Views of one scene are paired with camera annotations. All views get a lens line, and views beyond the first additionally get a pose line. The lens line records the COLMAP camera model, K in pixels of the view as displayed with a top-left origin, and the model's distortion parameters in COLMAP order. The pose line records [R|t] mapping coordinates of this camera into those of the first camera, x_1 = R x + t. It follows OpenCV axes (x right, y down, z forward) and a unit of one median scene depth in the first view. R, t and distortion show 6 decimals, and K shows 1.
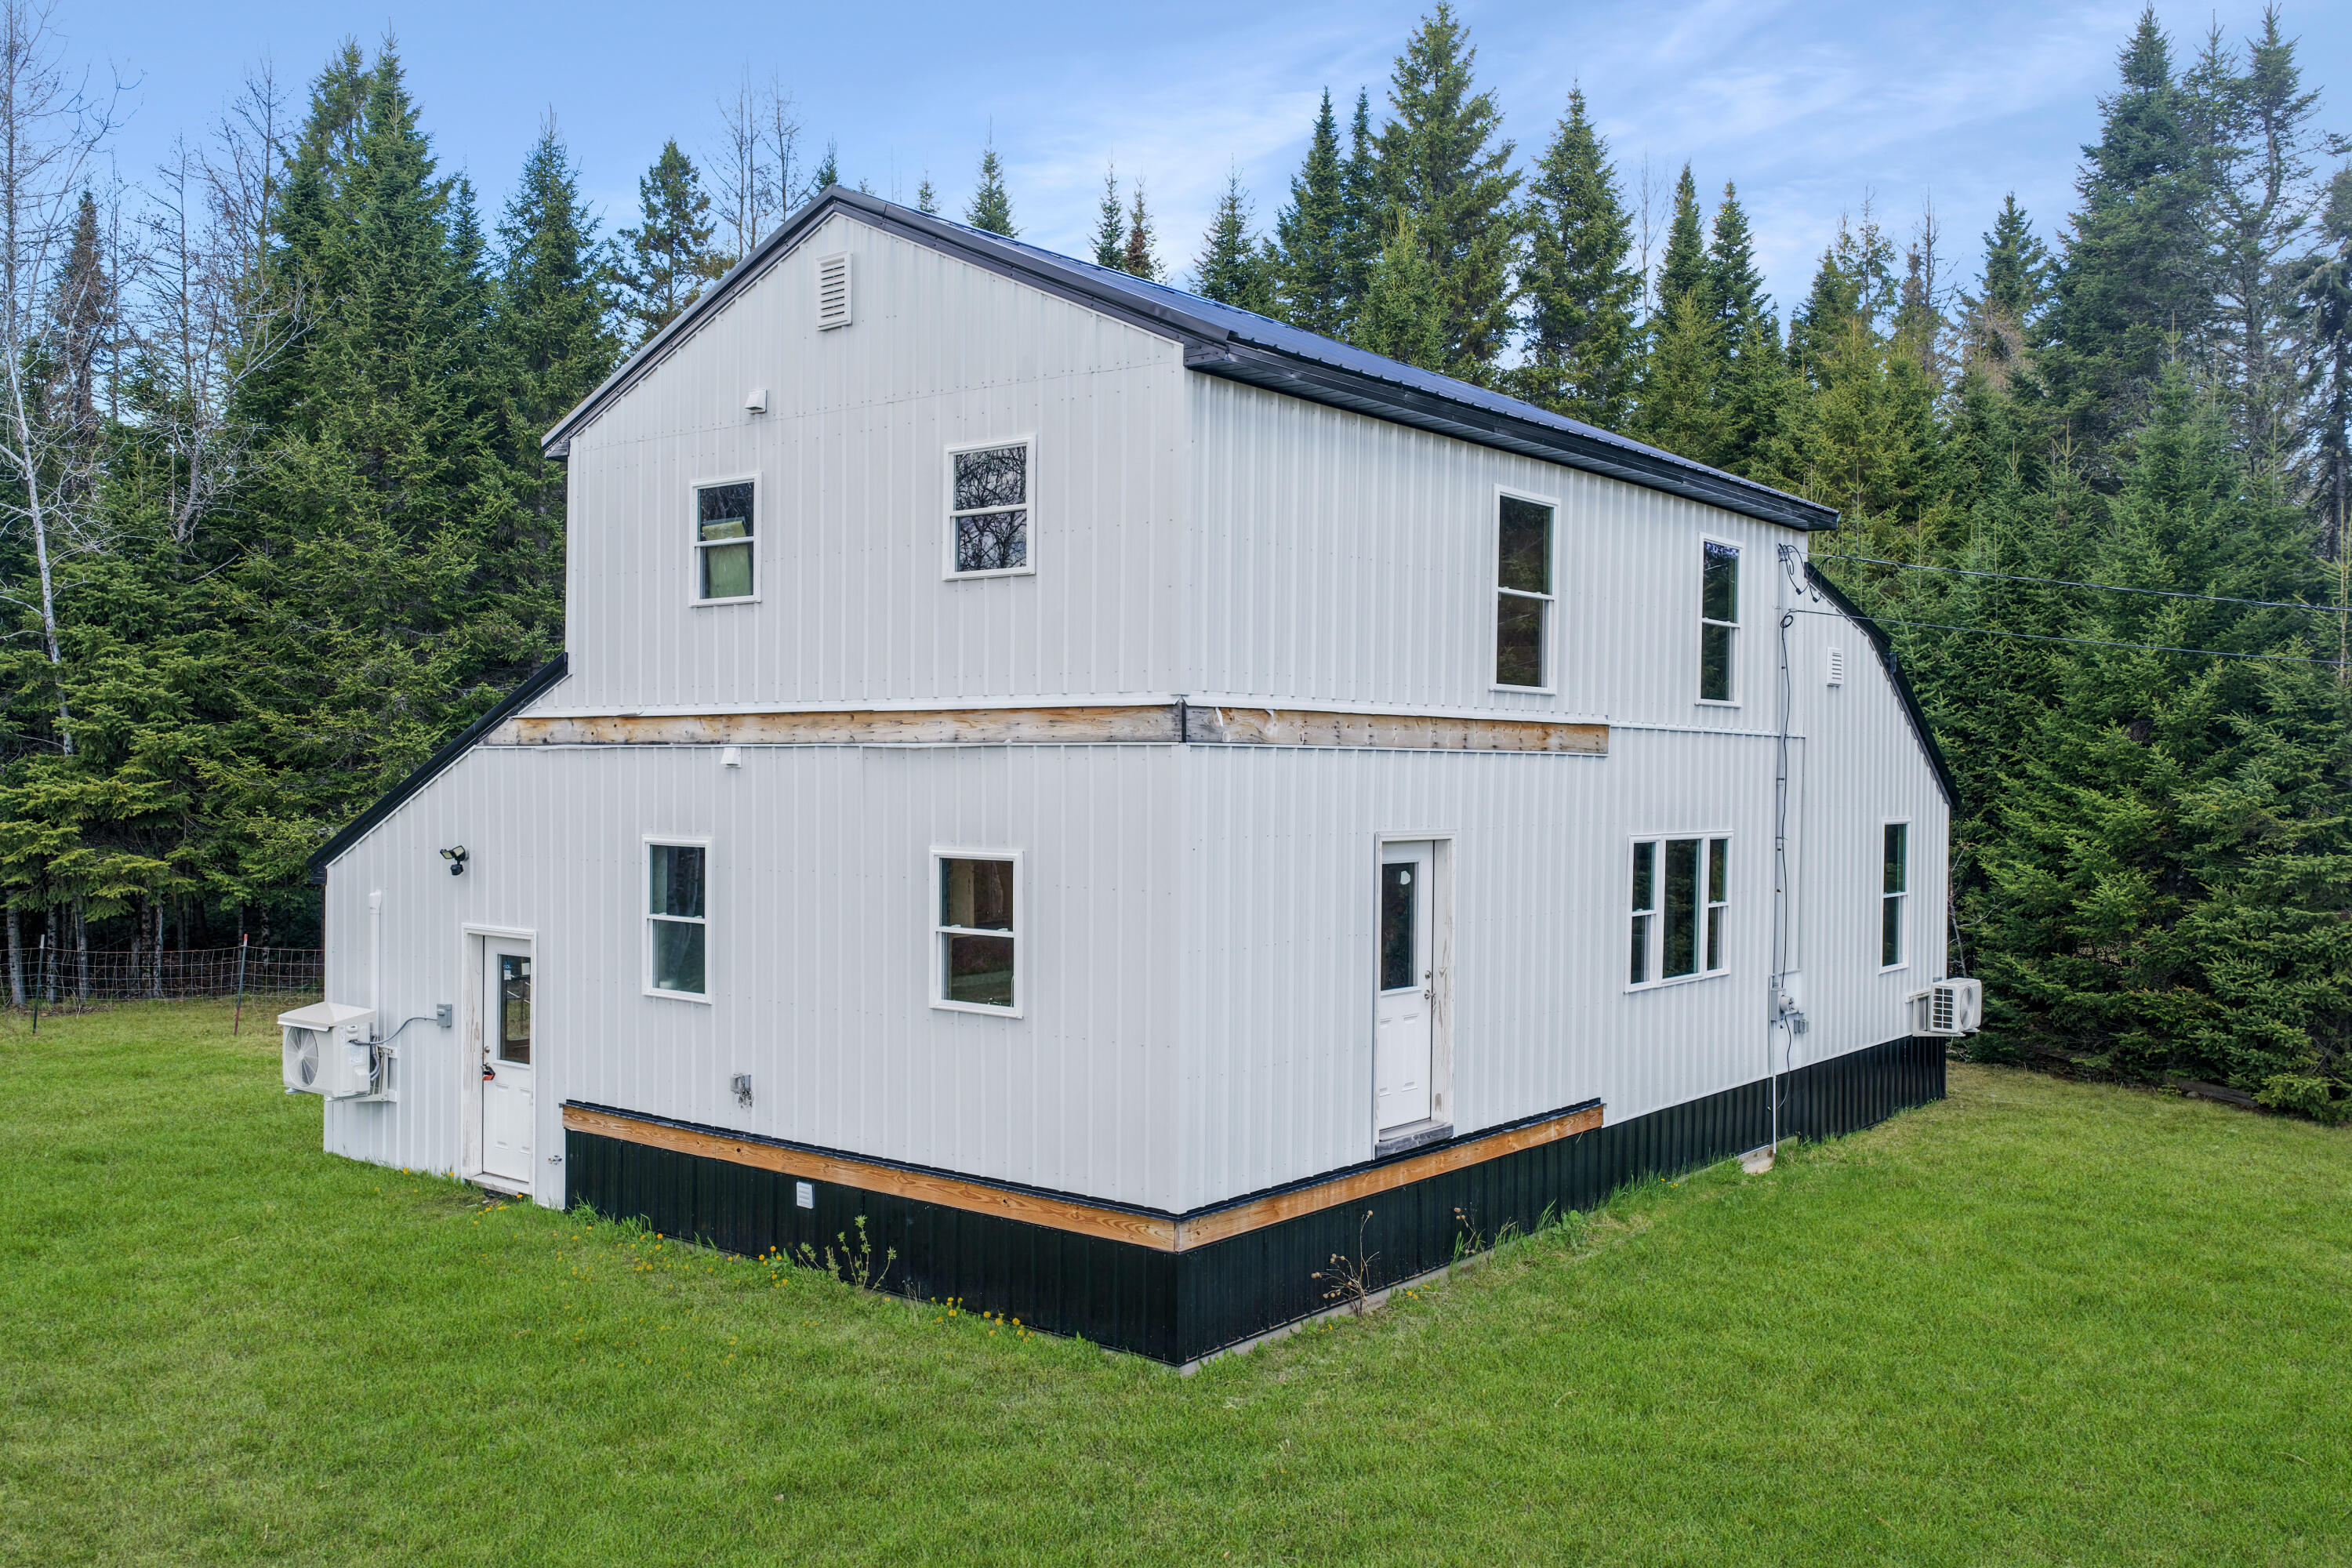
lens RADIAL K [[1949.1, 0, 1195.7], [0, 1949.1, 775.4], [0, 0, 1]] dist [-0.009990, 0.029602]
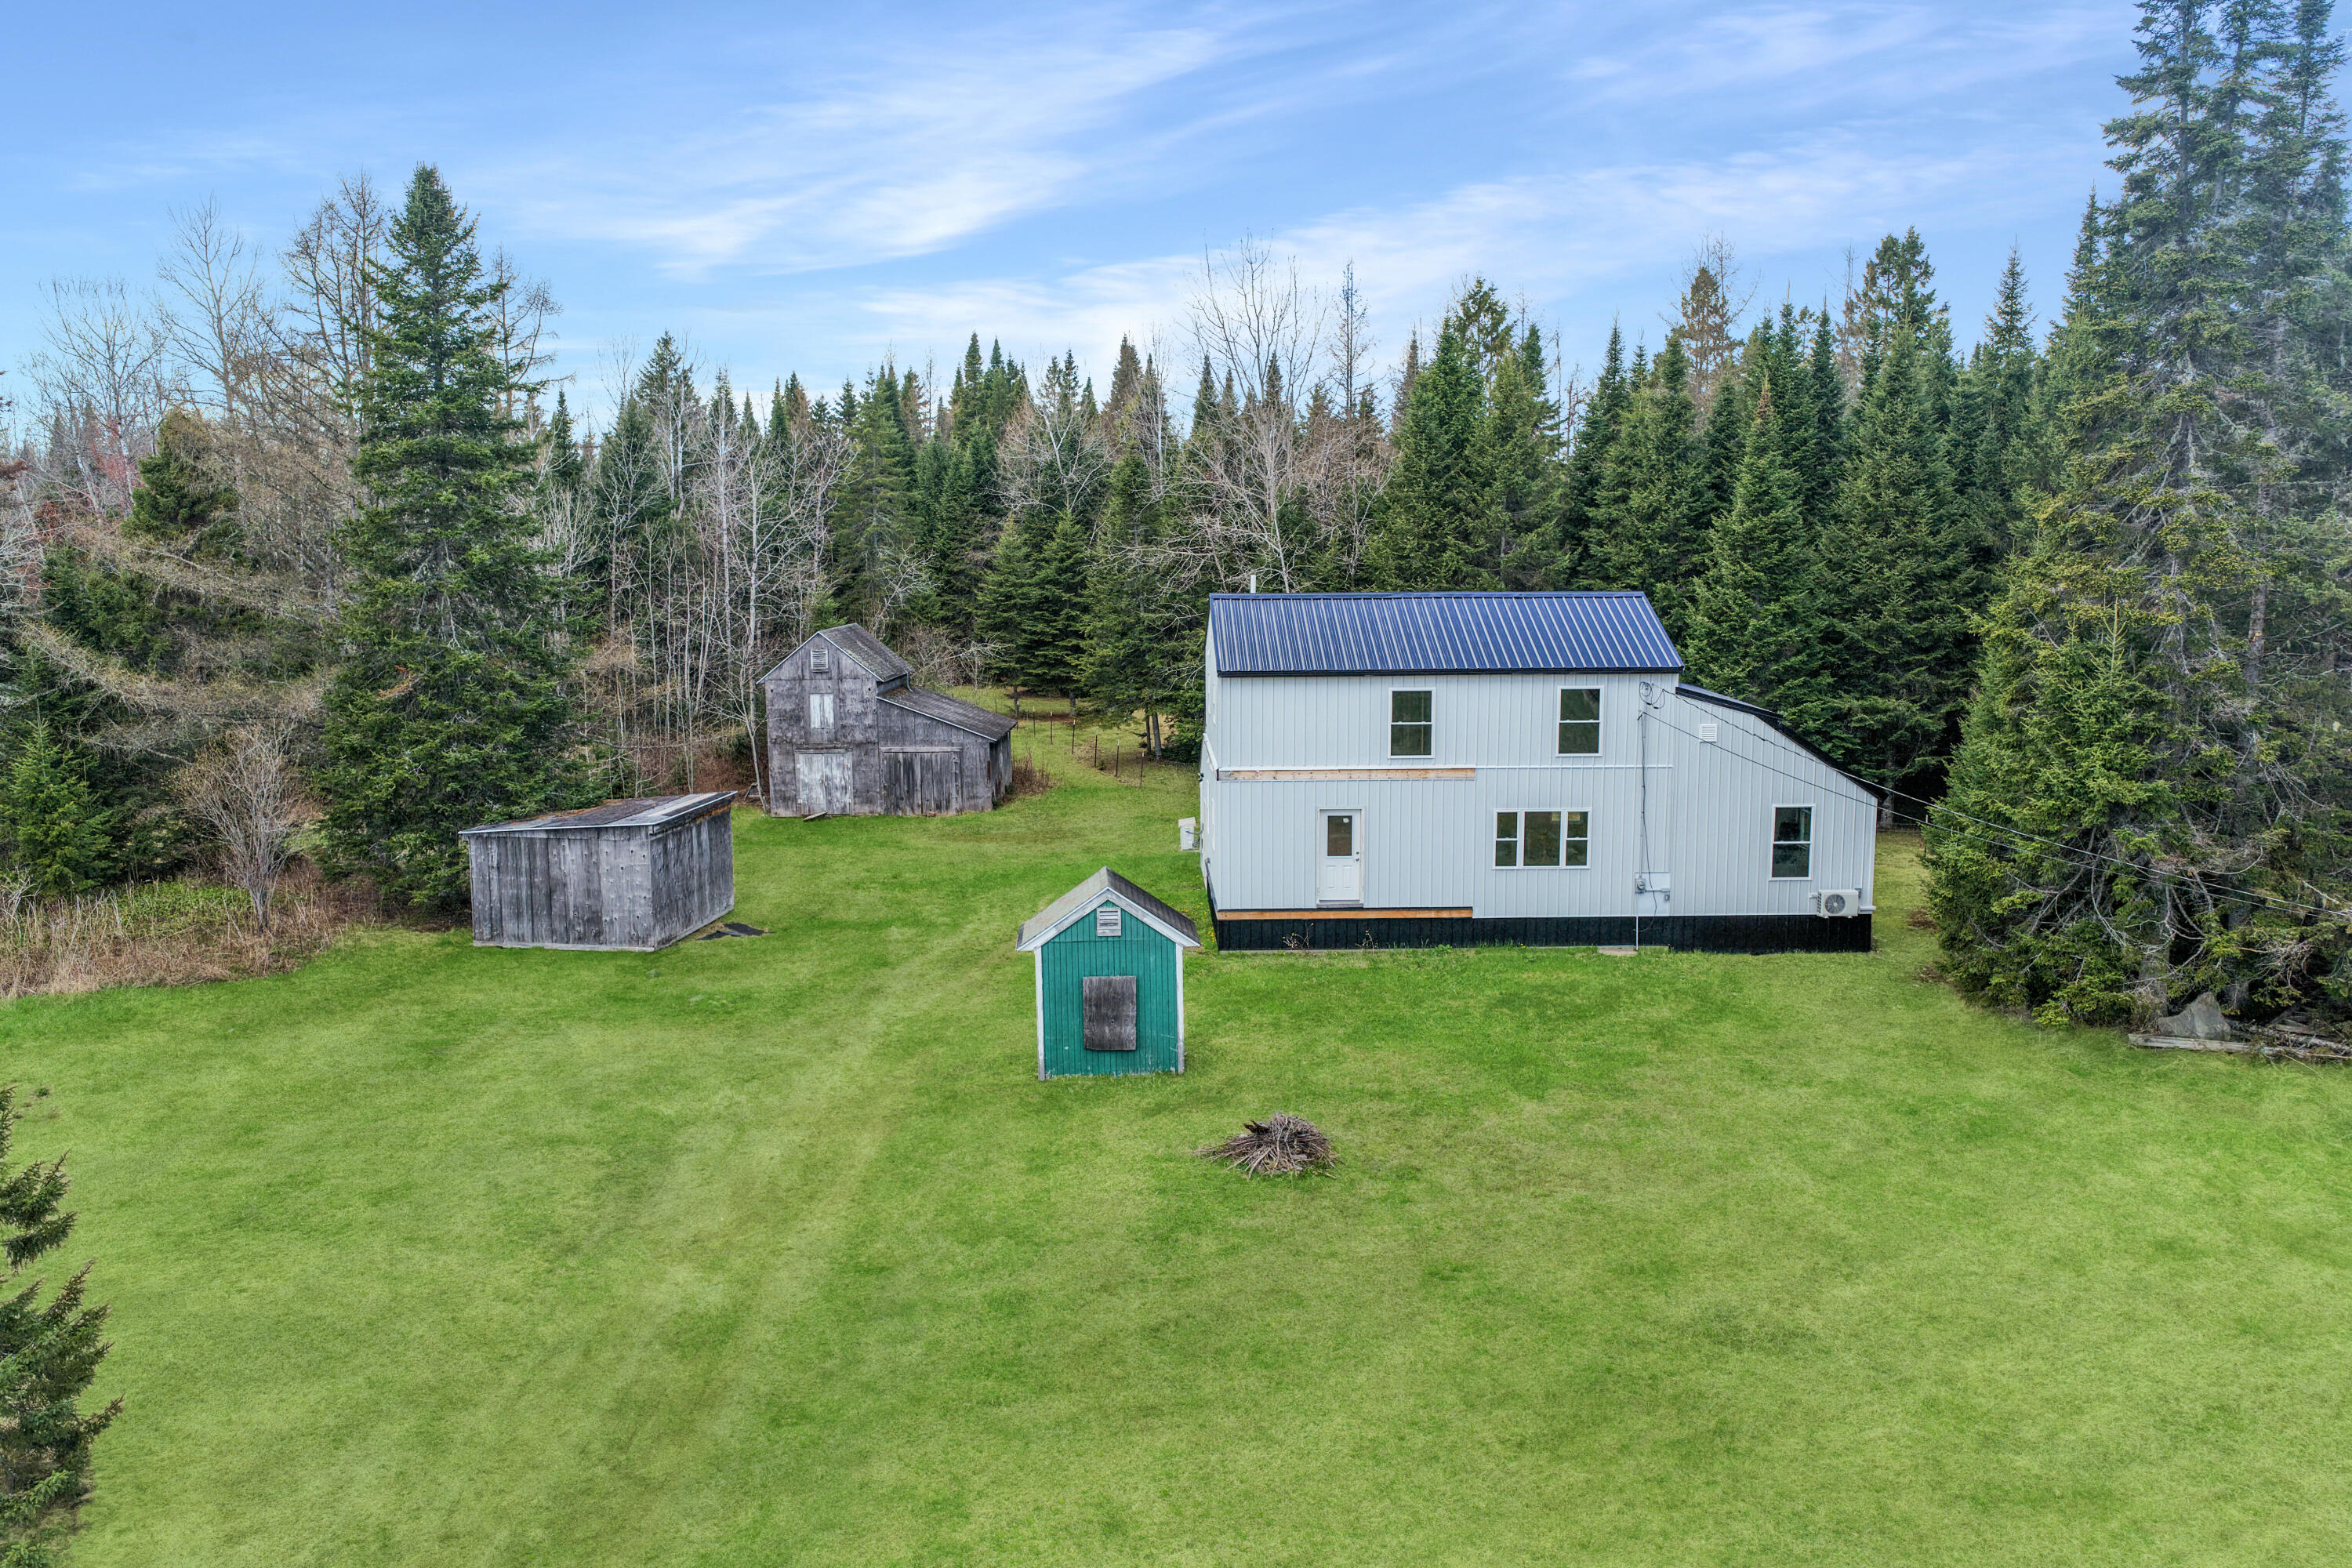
lens RADIAL K [[1949.1, 0, 1190.8], [0, 1949.1, 778.1], [0, 0, 1]] dist [-0.009990, 0.029602]
pose [[0.645415, 0.093042, -0.758144, 2.021977], [0.006805, 0.991814, 0.127512, -0.361164], [0.763802, -0.087457, 0.639499, -1.007139]]
